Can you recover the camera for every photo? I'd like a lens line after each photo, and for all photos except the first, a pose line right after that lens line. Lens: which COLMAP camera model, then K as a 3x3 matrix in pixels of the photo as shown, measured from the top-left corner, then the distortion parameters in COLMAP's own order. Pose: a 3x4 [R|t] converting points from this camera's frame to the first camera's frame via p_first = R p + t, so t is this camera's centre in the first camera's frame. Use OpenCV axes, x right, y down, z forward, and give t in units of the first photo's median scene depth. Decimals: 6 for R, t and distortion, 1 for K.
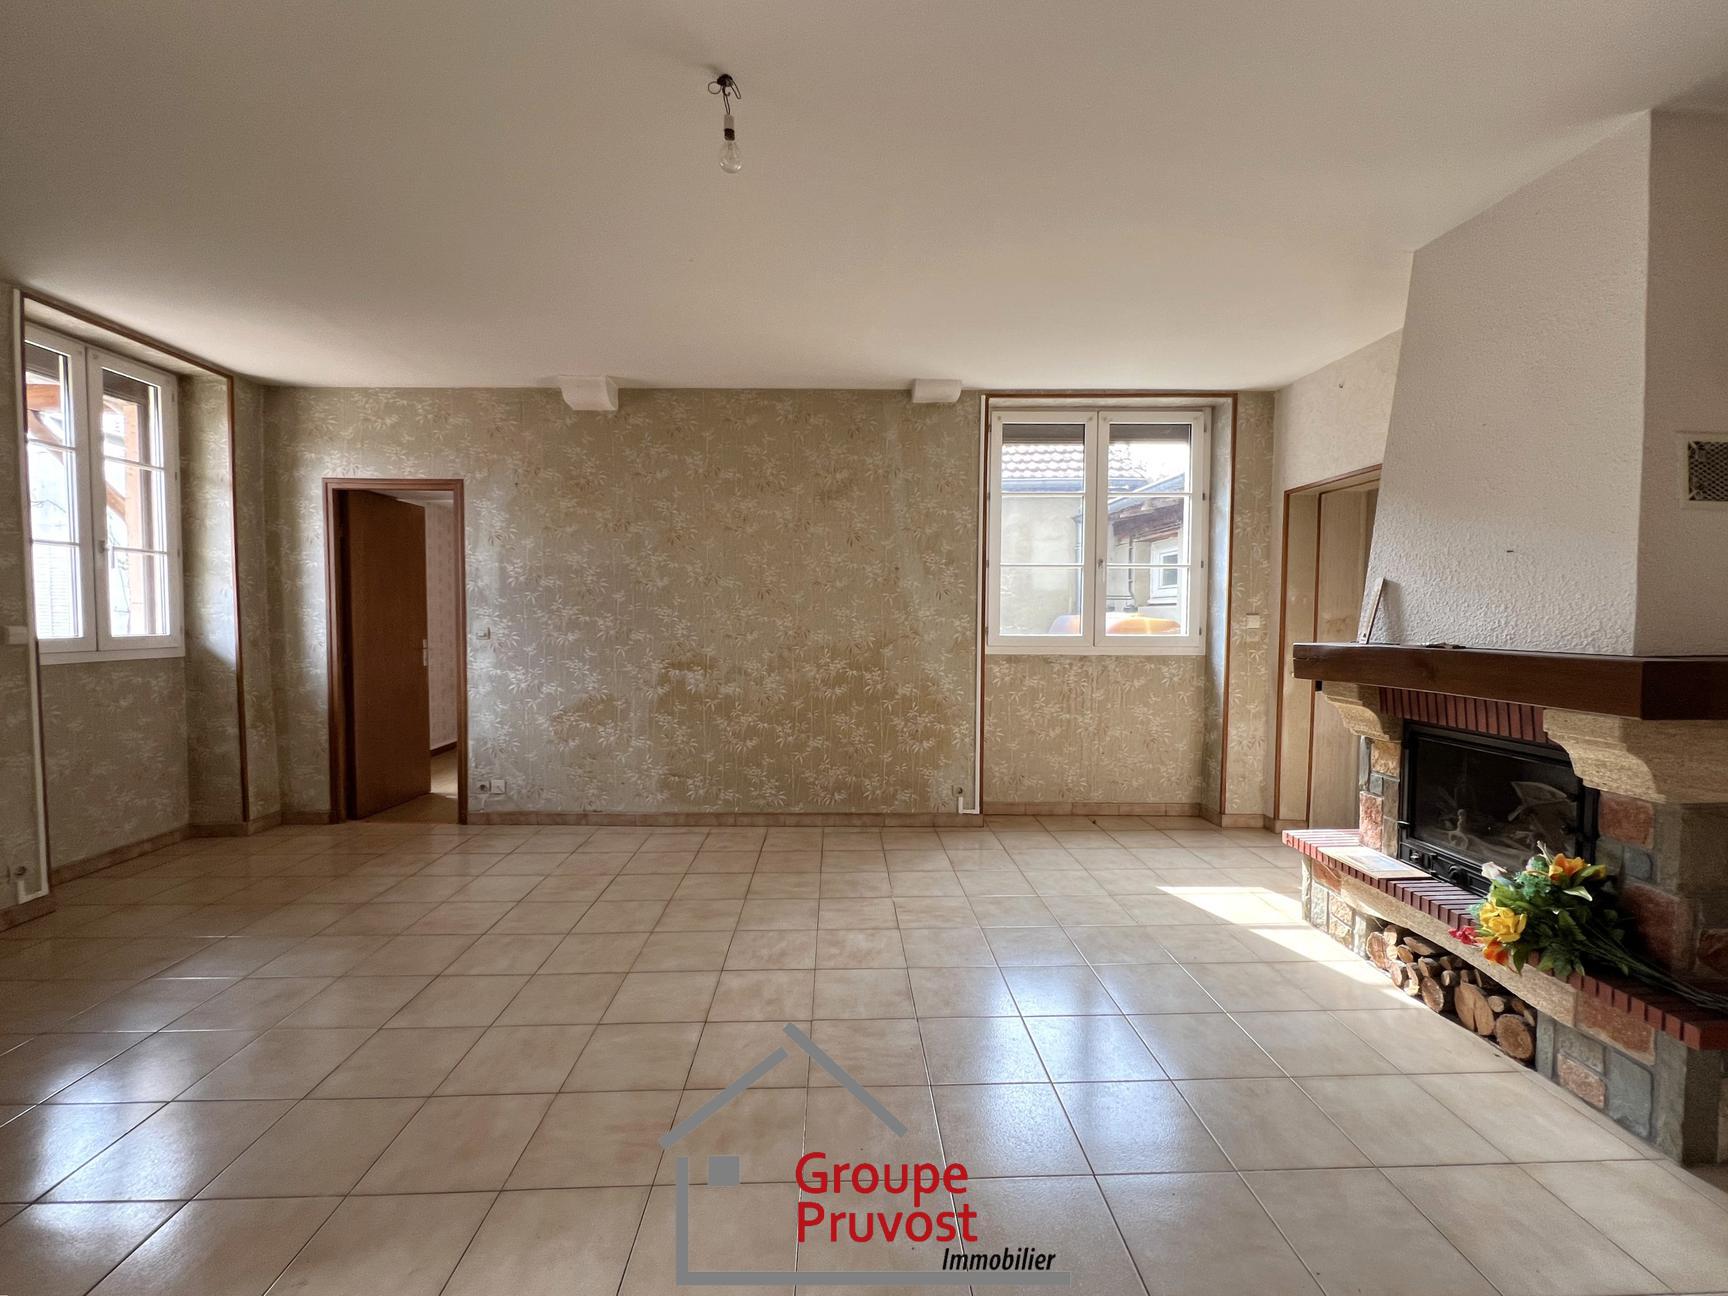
lens RADIAL K [[727.0, 0, 853.0], [0, 727.0, 648.8], [0, 0, 1]] dist [0.002919, -0.000019]
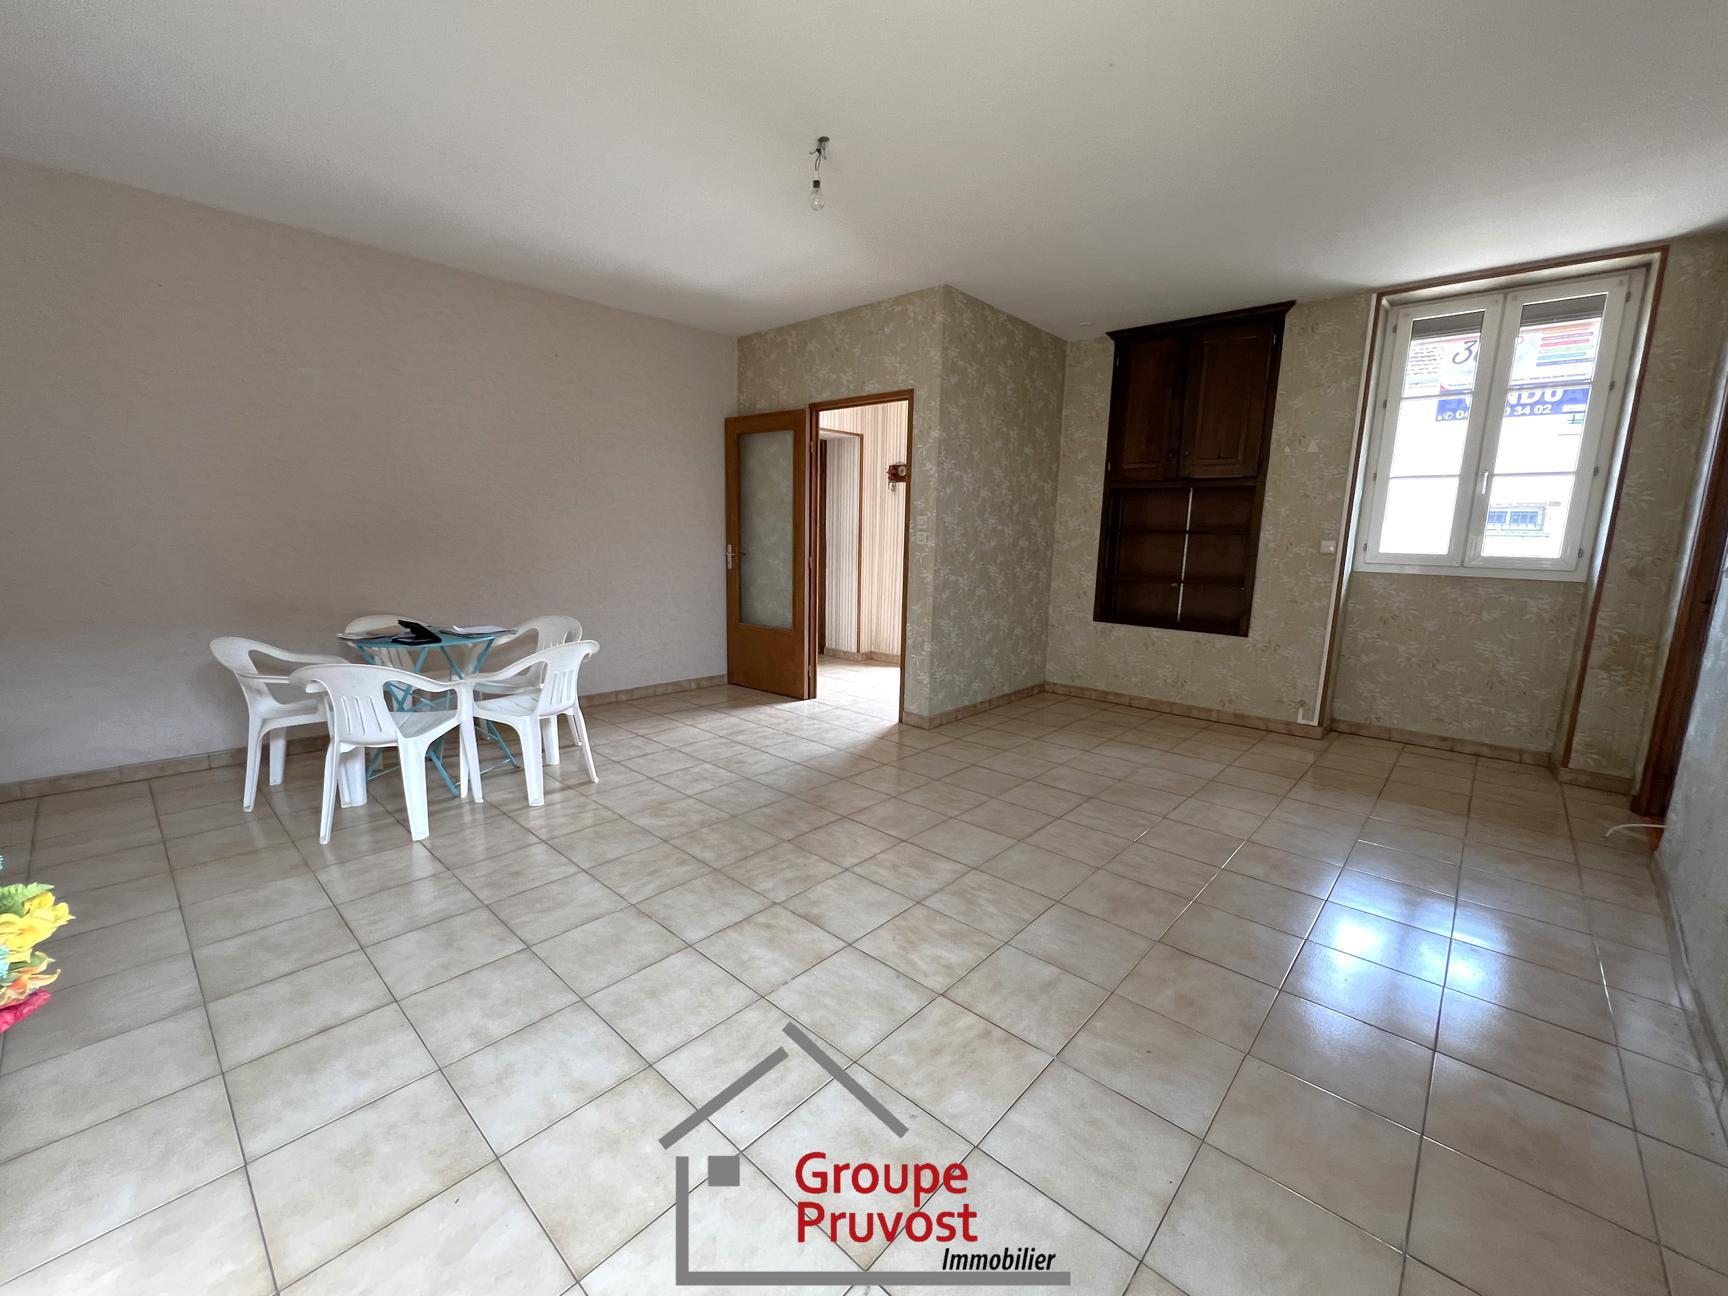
lens RADIAL K [[695.0, 0, 873.8], [0, 695.0, 649.5], [0, 0, 1]] dist [-0.001712, -0.000225]
pose [[-0.677401, 0.107125, -0.727772, 0.365437], [-0.055773, 0.979013, 0.196019, -0.028259], [0.733497, 0.173374, -0.657209, 0.908355]]
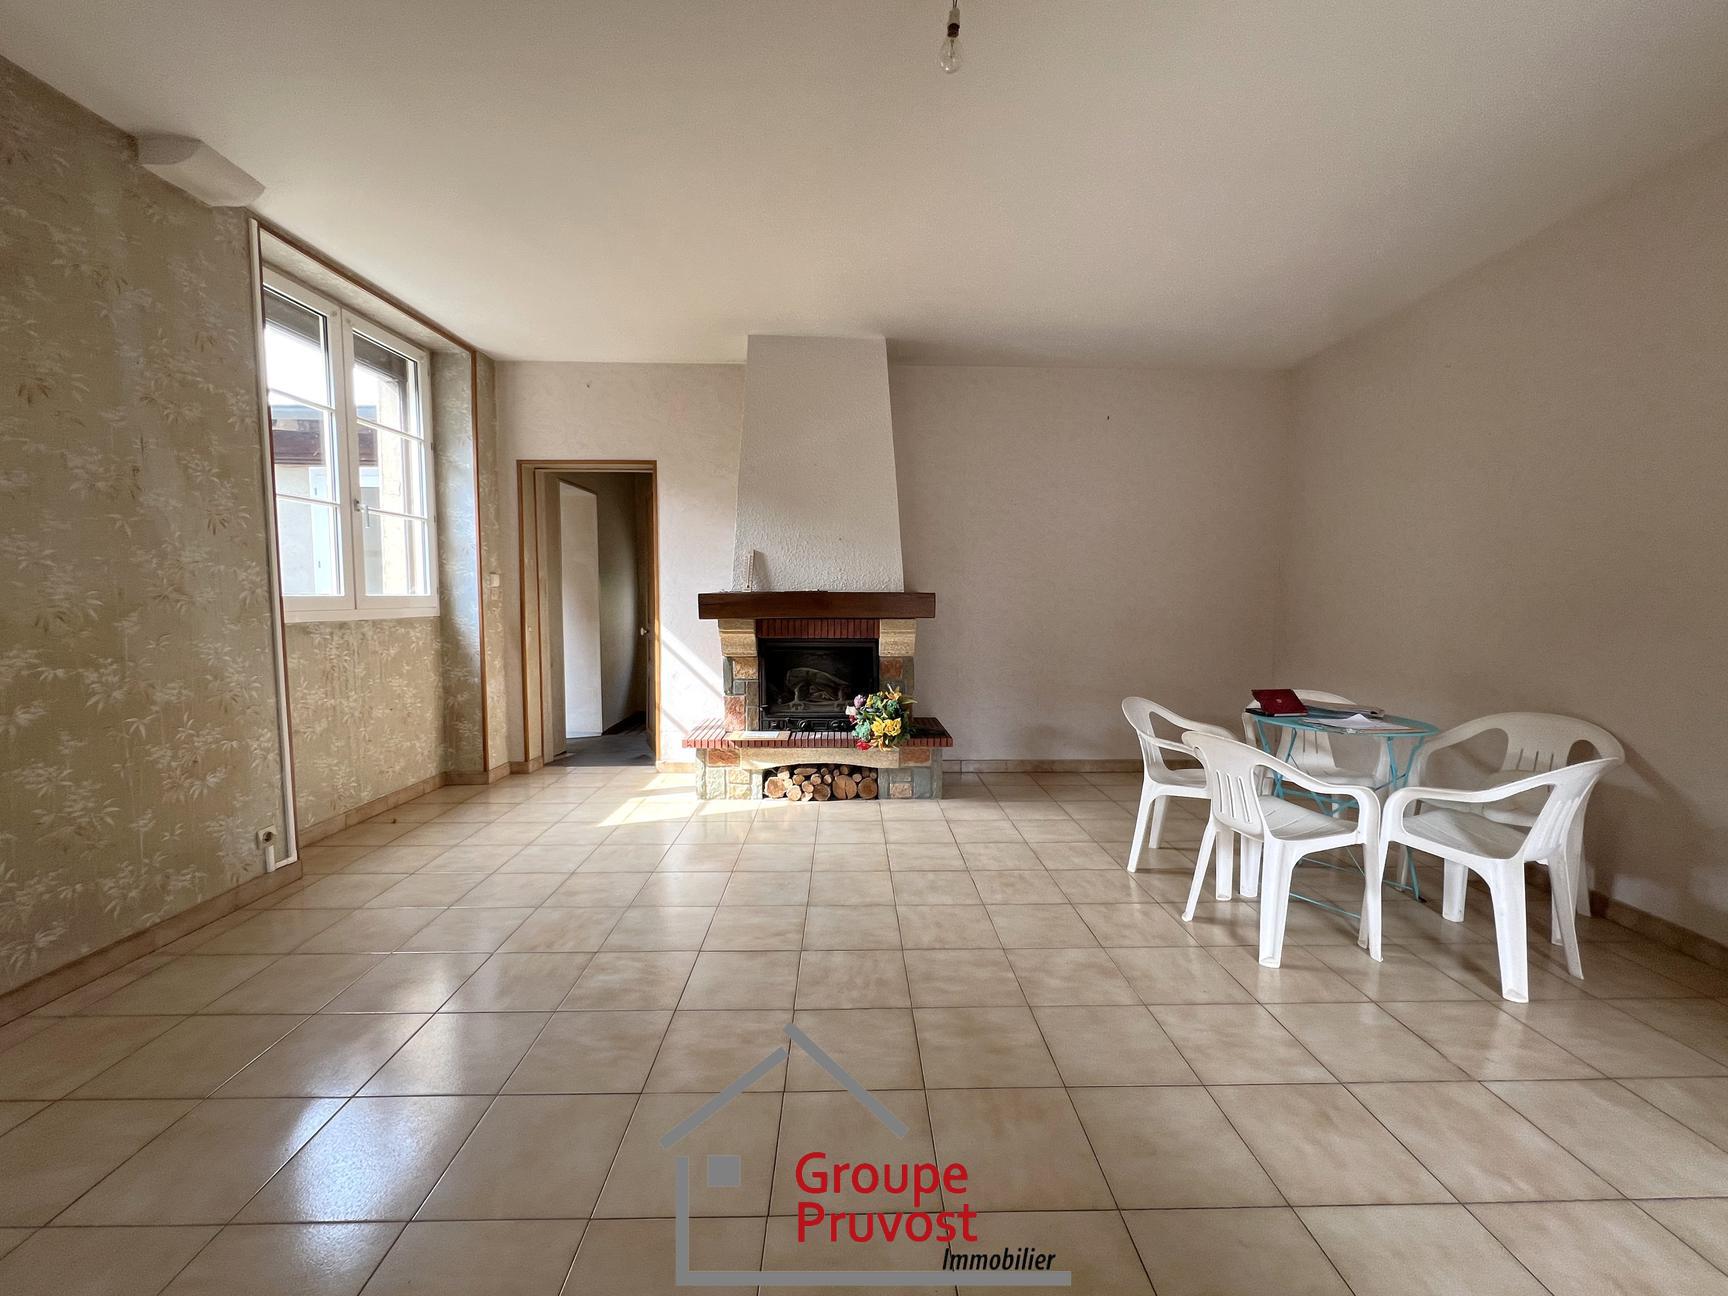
lens RADIAL K [[727.0, 0, 853.0], [0, 727.0, 648.8], [0, 0, 1]] dist [0.002919, -0.000019]
pose [[0.012933, -0.076643, 0.996975, -0.486422], [0.043653, 0.996151, 0.076013, 0.003291], [-0.998963, 0.042538, 0.016229, 0.477892]]
